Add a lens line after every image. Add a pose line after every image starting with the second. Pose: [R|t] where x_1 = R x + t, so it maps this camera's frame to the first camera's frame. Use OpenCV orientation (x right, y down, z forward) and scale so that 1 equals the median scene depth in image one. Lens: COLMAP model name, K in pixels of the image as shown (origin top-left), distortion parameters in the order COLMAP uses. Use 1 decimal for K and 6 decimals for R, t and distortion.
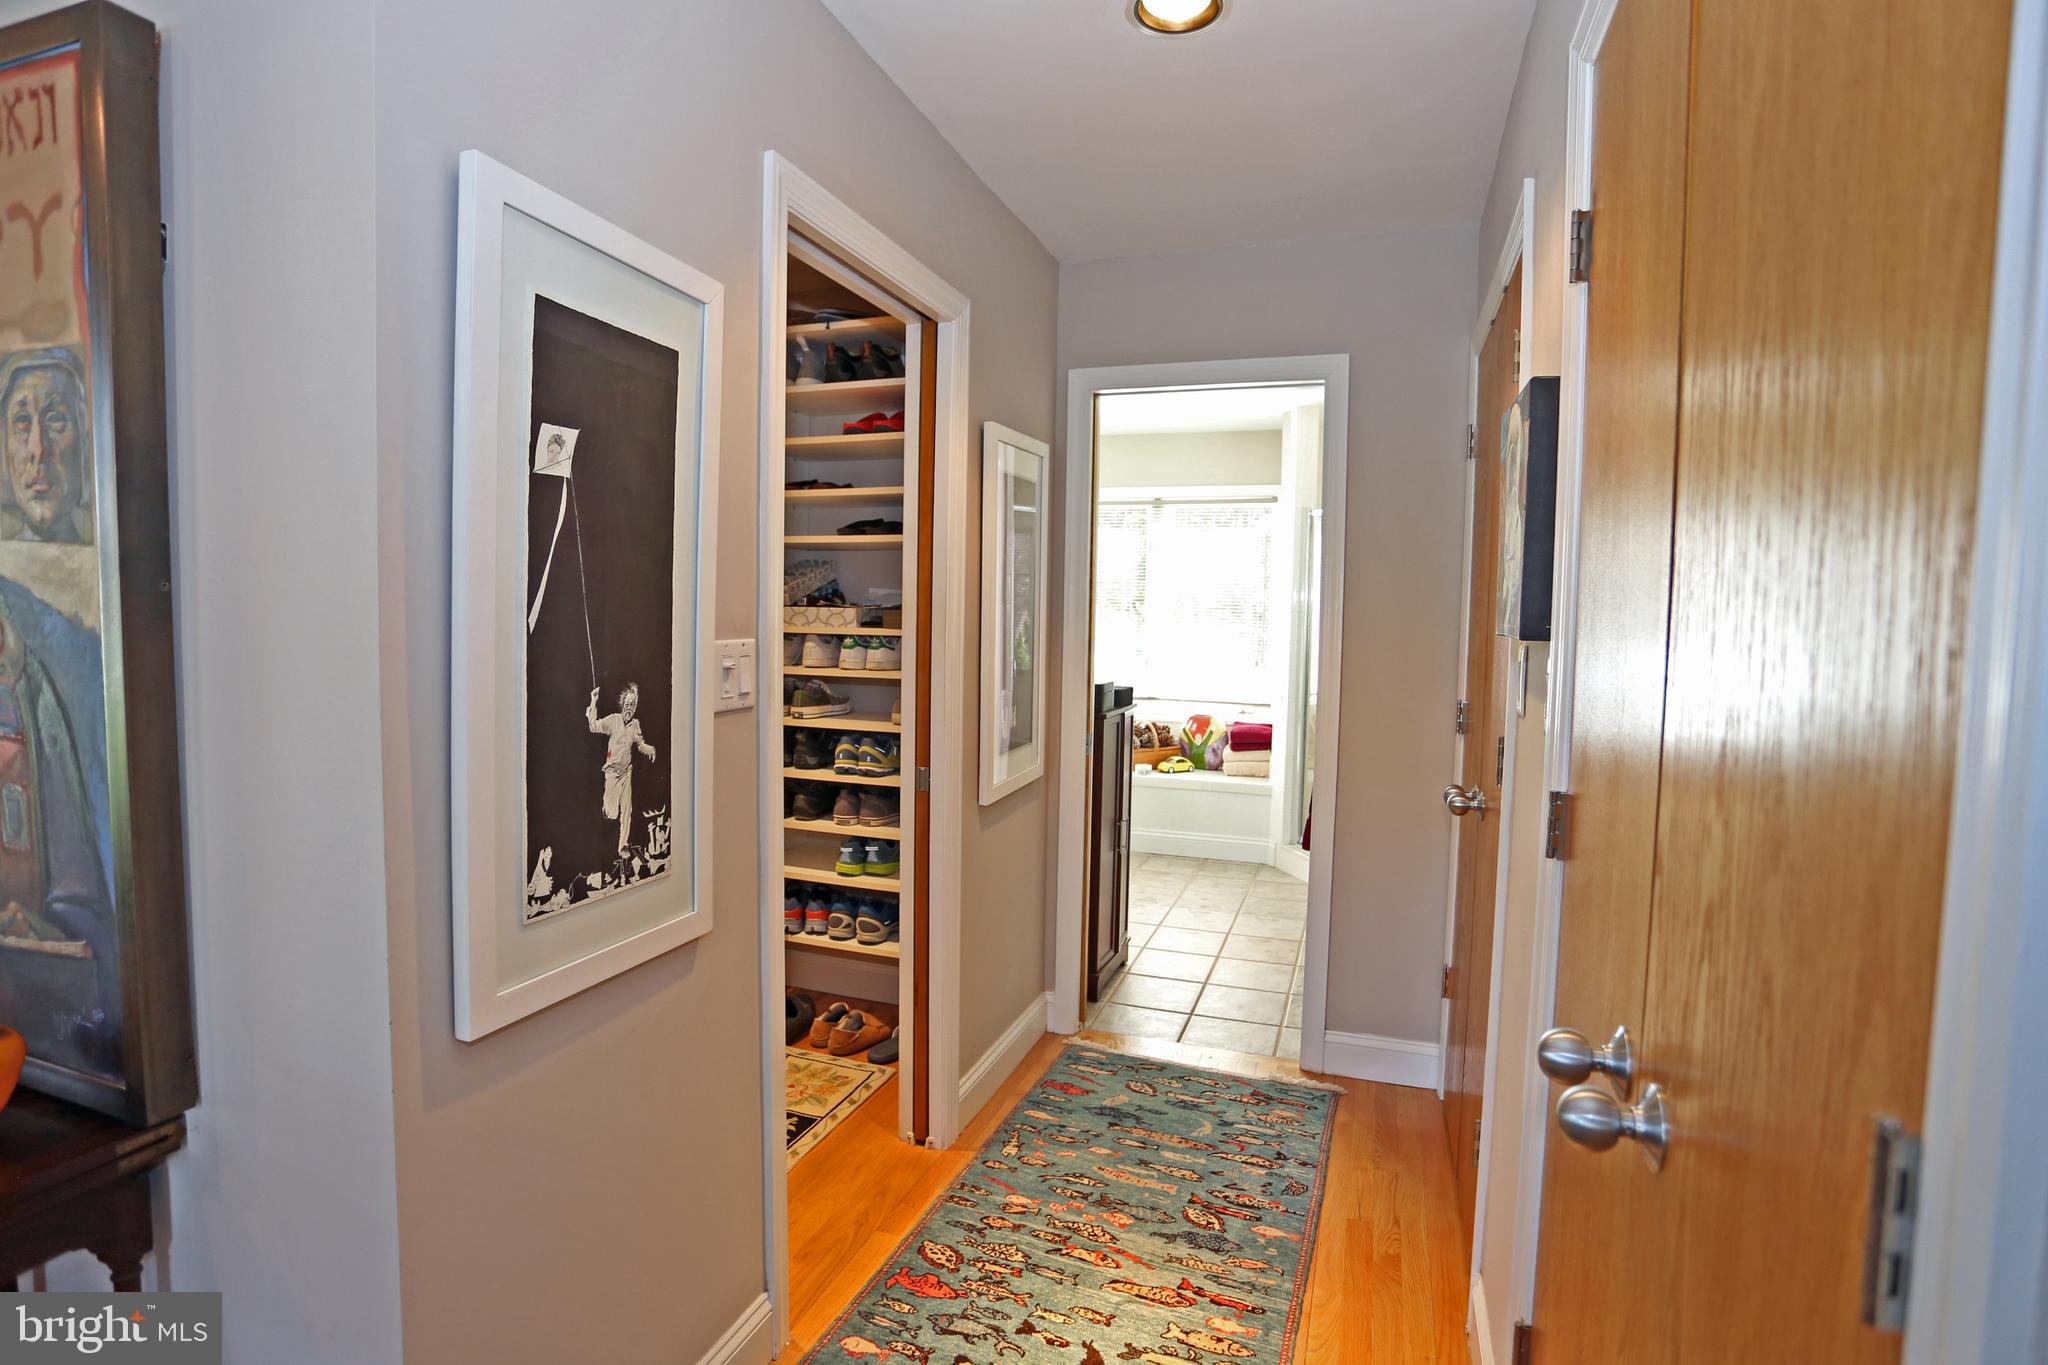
lens RADIAL K [[996.7, 0, 1045.0], [0, 996.7, 669.6], [0, 0, 1]] dist [-0.074758, 0.028734]
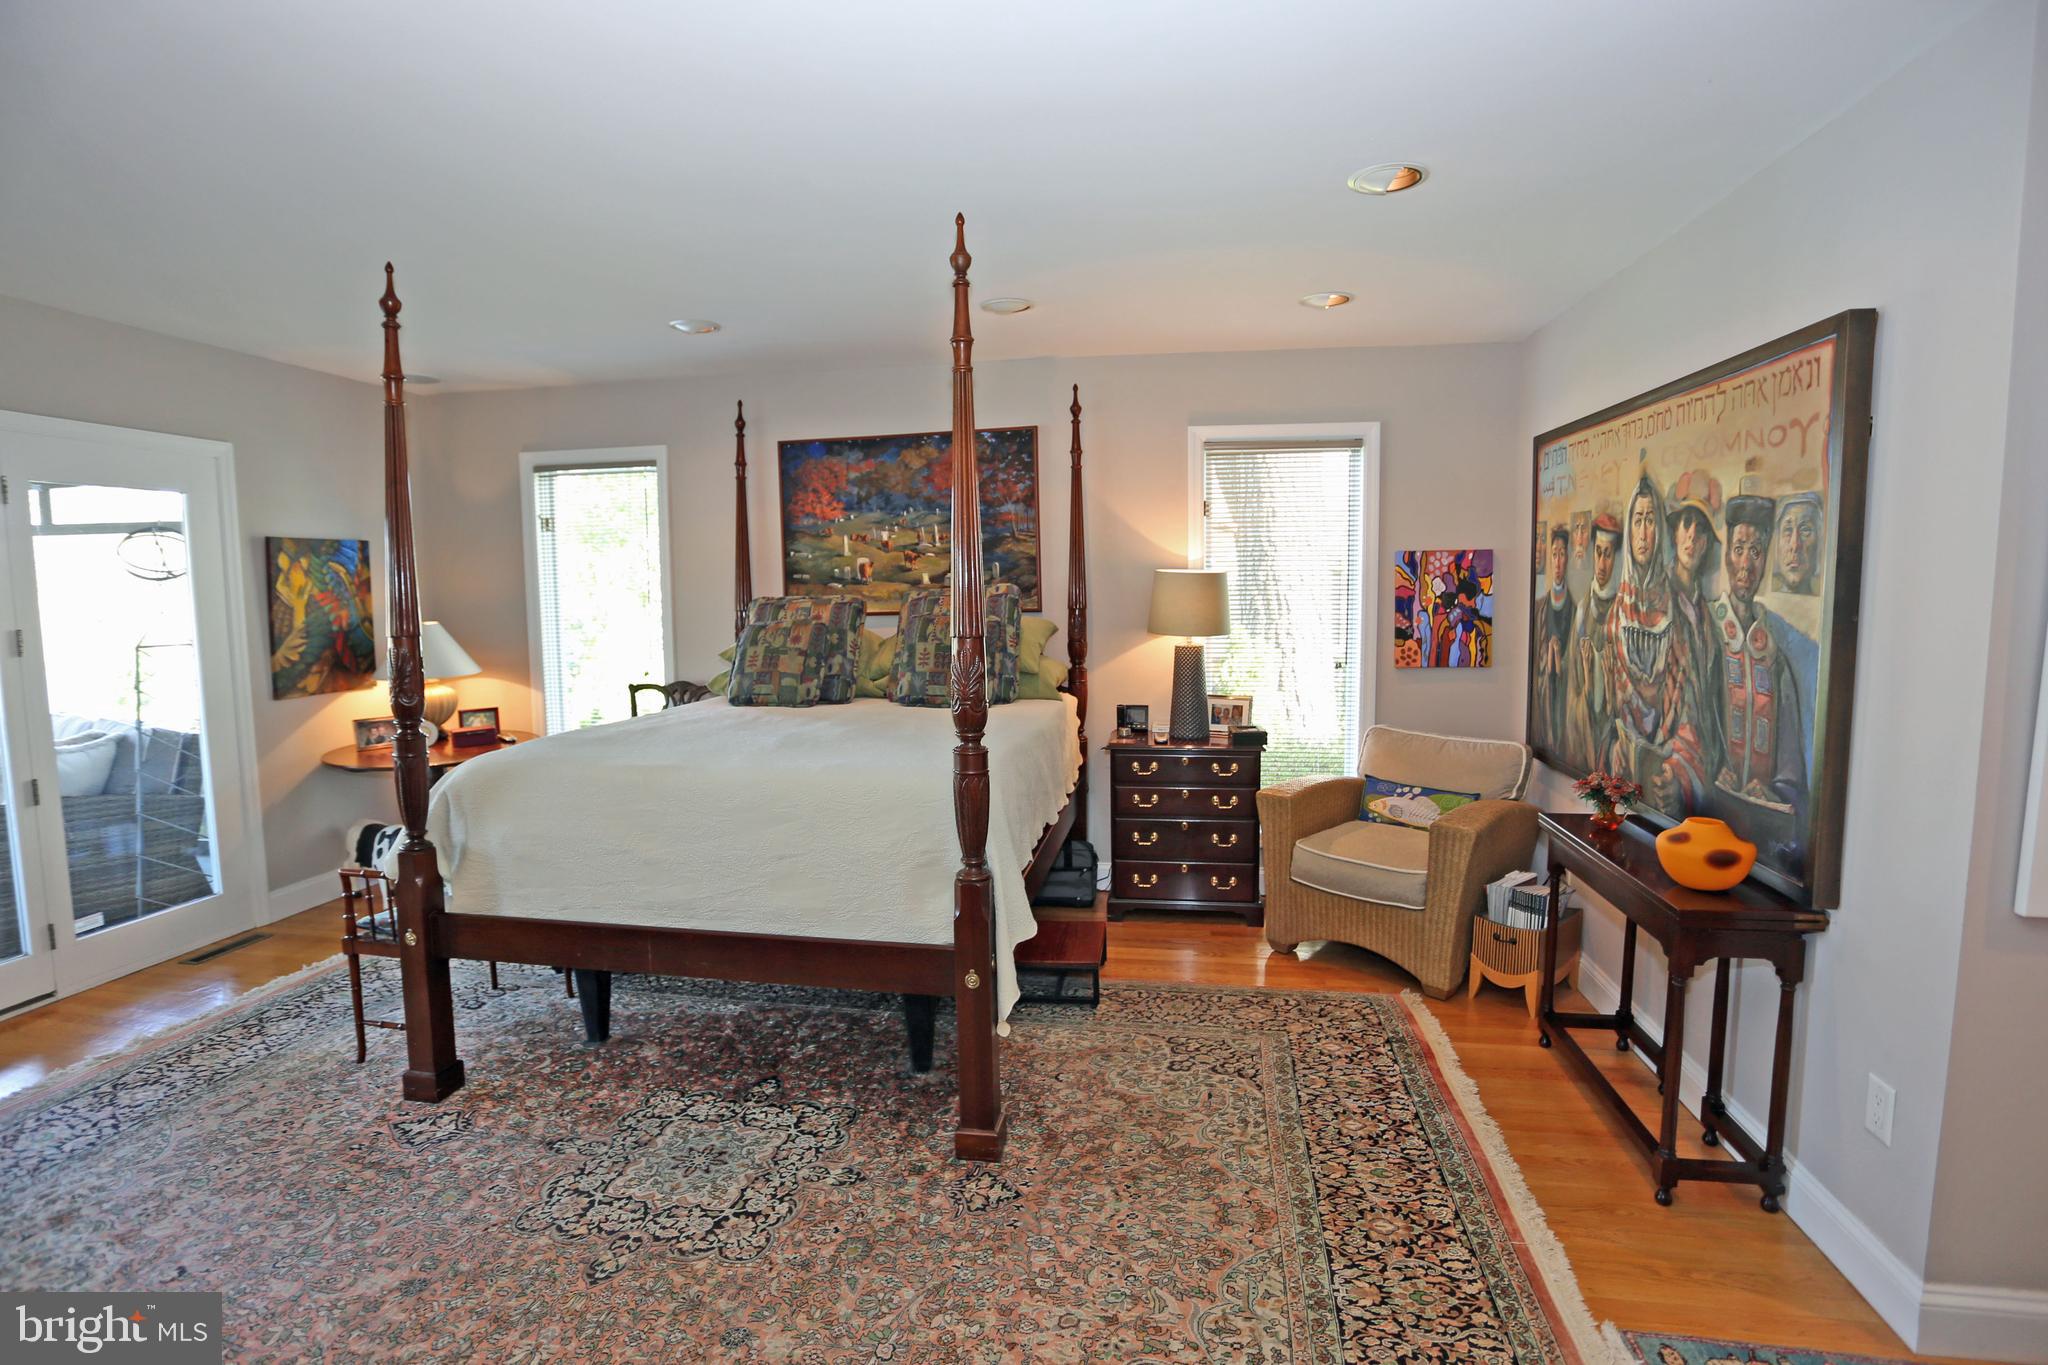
lens RADIAL K [[996.7, 0, 1024.2], [0, 996.7, 674.4], [0, 0, 1]] dist [-0.074758, 0.028734]
pose [[0.163490, 0.074583, -0.983722, 0.608847], [-0.044773, 0.996672, 0.068124, -0.034663], [0.985528, 0.032906, 0.166285, -0.843260]]
